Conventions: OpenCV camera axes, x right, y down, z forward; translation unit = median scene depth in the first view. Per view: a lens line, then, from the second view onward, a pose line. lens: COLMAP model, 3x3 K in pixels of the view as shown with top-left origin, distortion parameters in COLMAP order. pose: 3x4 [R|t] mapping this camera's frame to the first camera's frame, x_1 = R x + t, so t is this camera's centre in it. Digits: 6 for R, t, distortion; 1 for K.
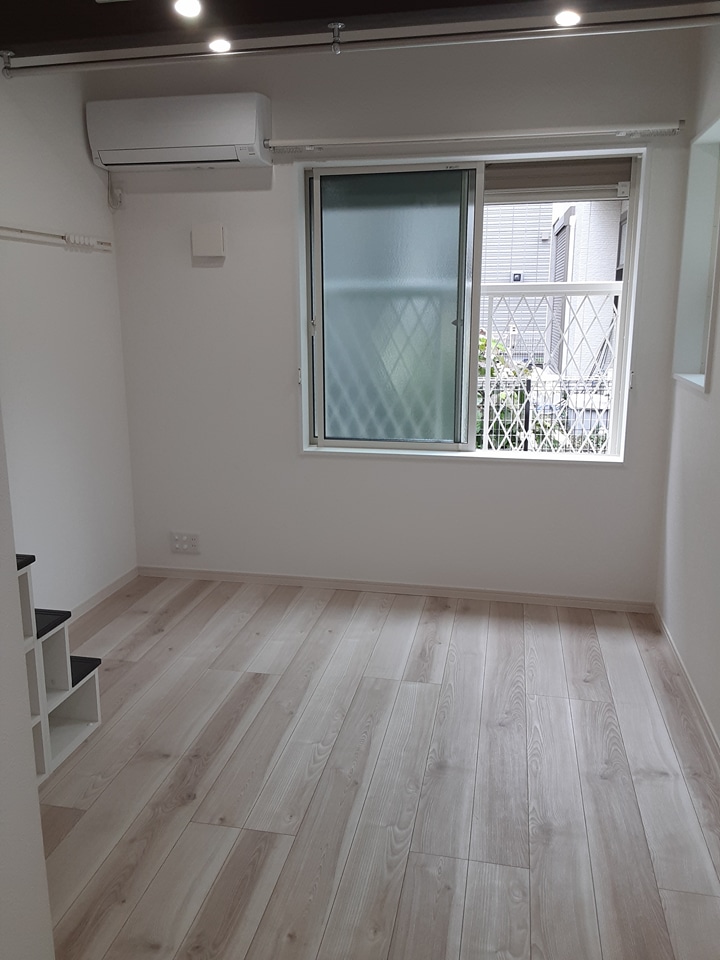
lens RADIAL K [[774.0, 0, 353.2], [0, 774.0, 463.3], [0, 0, 1]] dist [0.085522, -0.135146]
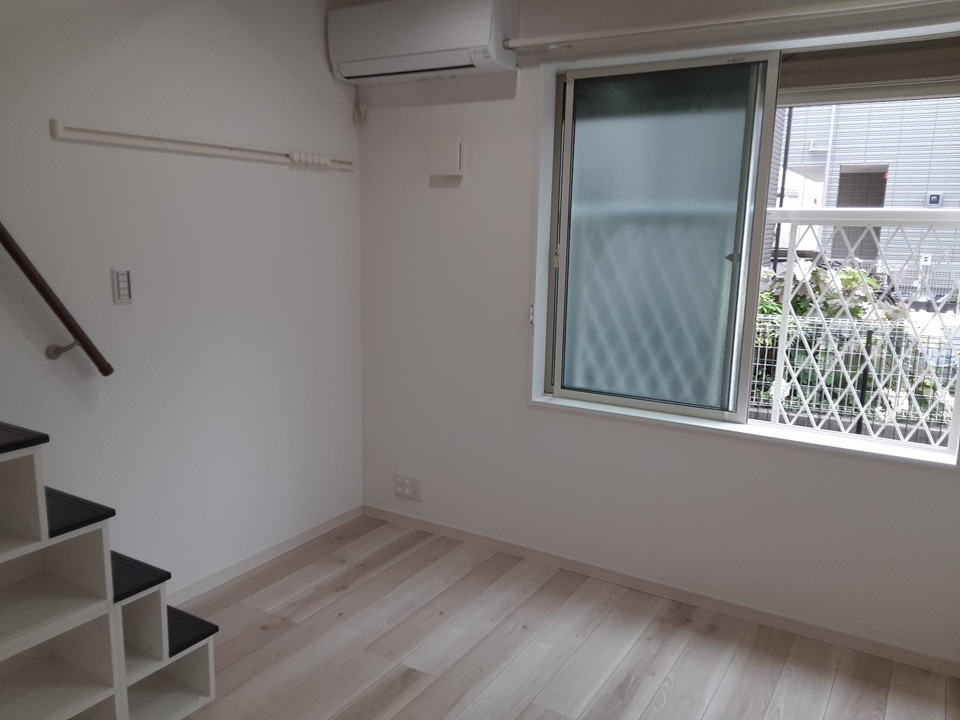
lens RADIAL K [[757.4, 0, 480.0], [0, 757.4, 360.0], [0, 0, 1]] dist [0.125371, -0.199622]
pose [[0.938535, 0.080402, -0.335688, 0.168289], [-0.088428, 0.996045, -0.008666, -0.051549], [0.333664, 0.037818, 0.941933, 0.200413]]
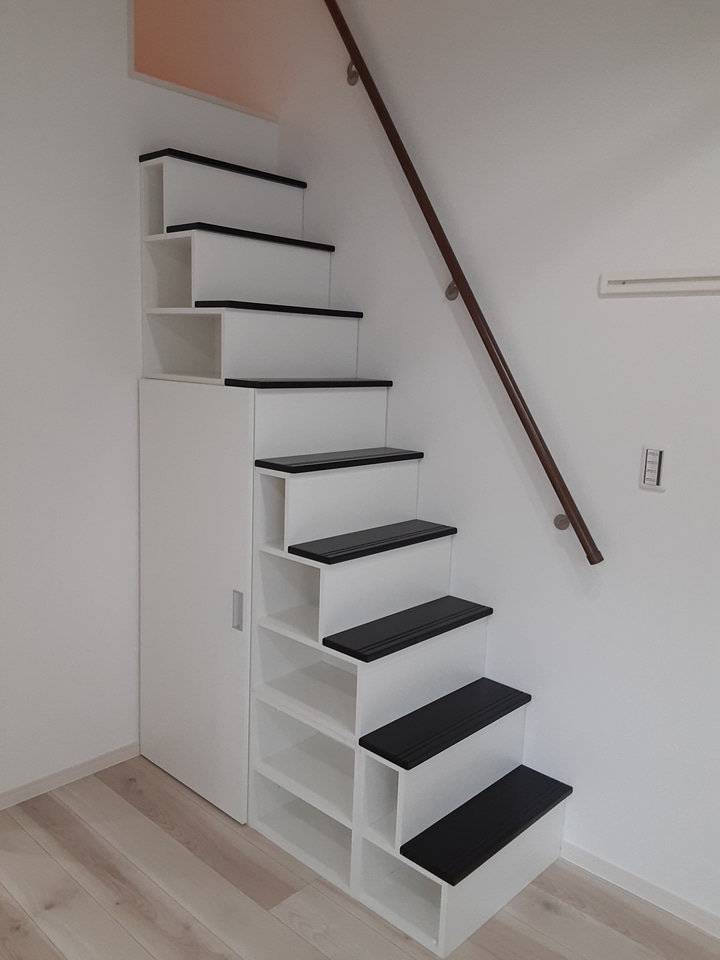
lens RADIAL K [[774.0, 0, 353.2], [0, 774.0, 463.3], [0, 0, 1]] dist [0.085522, -0.135146]
pose [[-0.525016, 0.103869, -0.844730, 0.219699], [-0.203353, 0.948469, 0.243013, -0.201171], [0.826442, 0.299364, -0.476839, 0.876382]]
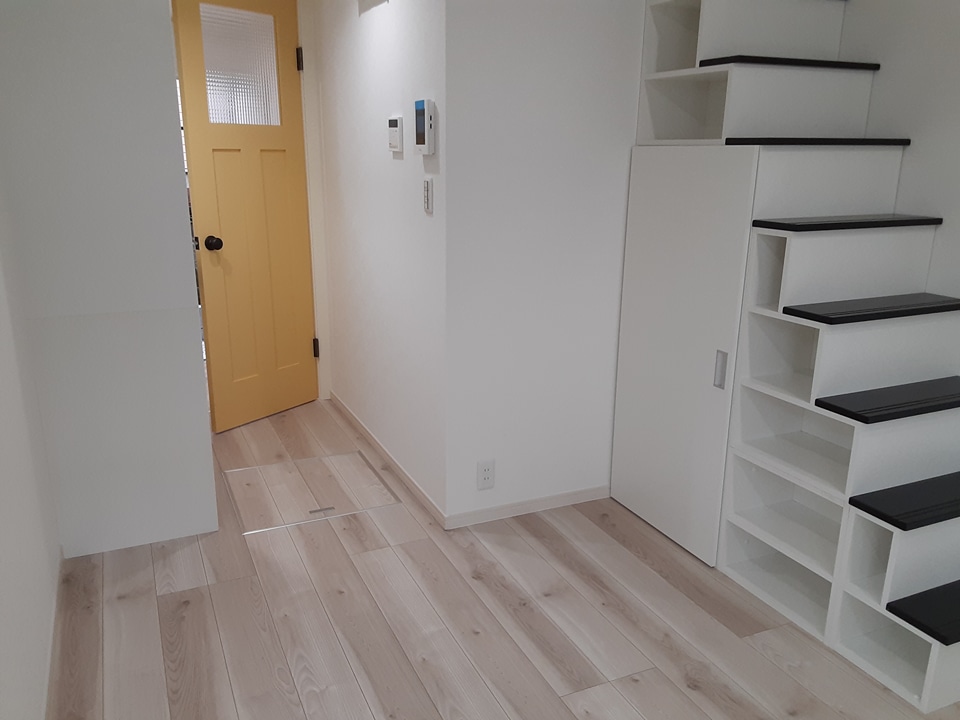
lens RADIAL K [[774.0, 0, 460.4], [0, 774.0, 367.3], [0, 0, 1]] dist [0.085522, -0.135146]
pose [[-0.816788, 0.158766, -0.554663, 0.298604], [-0.116948, 0.895870, 0.428649, -0.170565], [0.564961, 0.414982, -0.713169, 0.877725]]
